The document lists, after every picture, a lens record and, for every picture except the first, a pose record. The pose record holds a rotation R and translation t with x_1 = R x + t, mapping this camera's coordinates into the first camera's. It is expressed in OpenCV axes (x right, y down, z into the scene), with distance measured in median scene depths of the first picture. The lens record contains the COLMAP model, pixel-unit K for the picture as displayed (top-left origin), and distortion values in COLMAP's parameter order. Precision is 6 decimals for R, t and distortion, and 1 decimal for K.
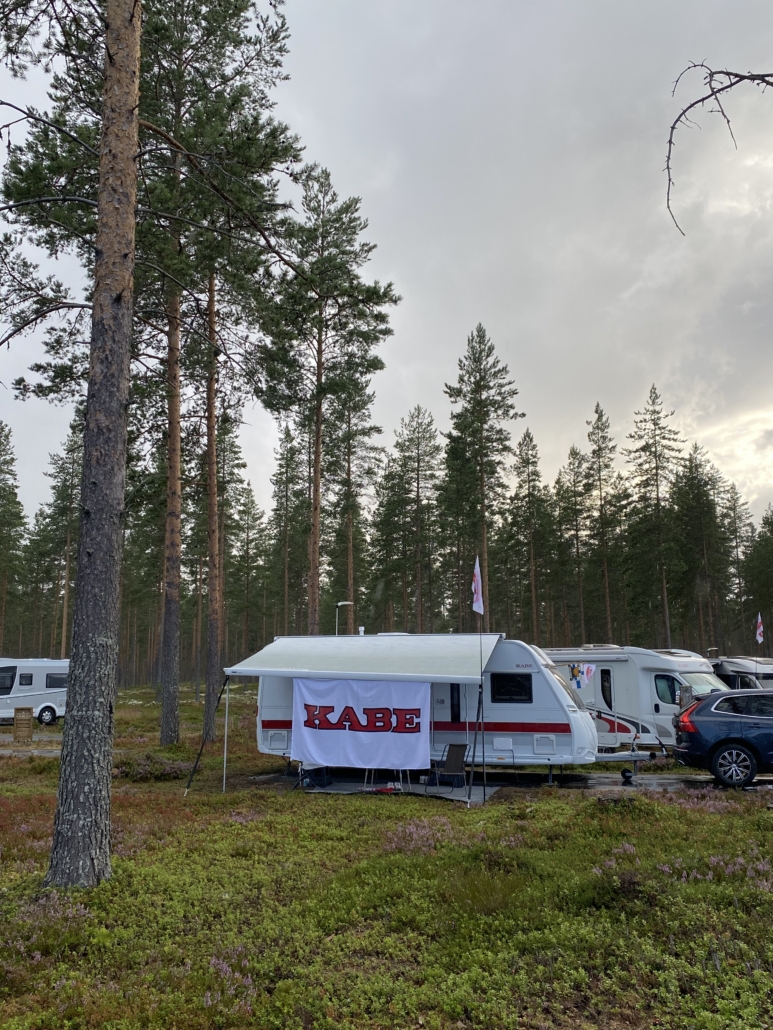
lens RADIAL K [[954.9, 0, 386.5], [0, 954.9, 513.9], [0, 0, 1]] dist [-0.002137, 0.000000]
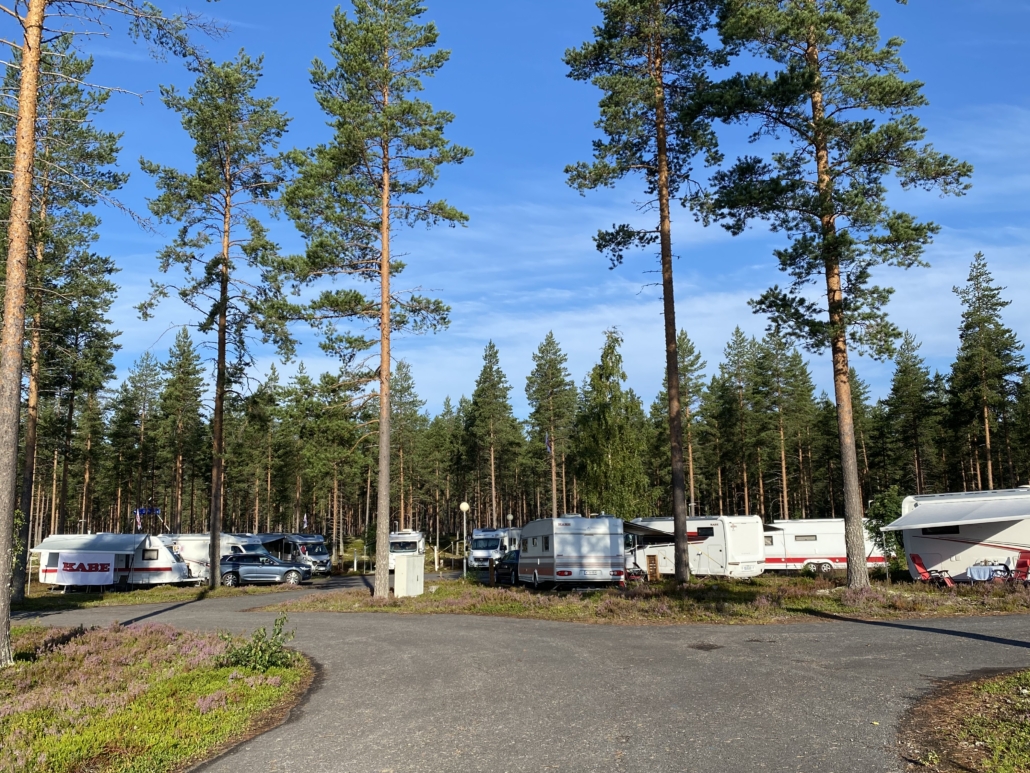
lens RADIAL K [[933.2, 0, 515.1], [0, 933.2, 388.1], [0, 0, 1]] dist [0.002761, 0.000911]
pose [[0.924797, 0.056946, 0.376174, 0.072551], [-0.063581, 0.997963, 0.005235, -0.382575], [-0.375110, -0.028758, 0.926534, -1.890494]]
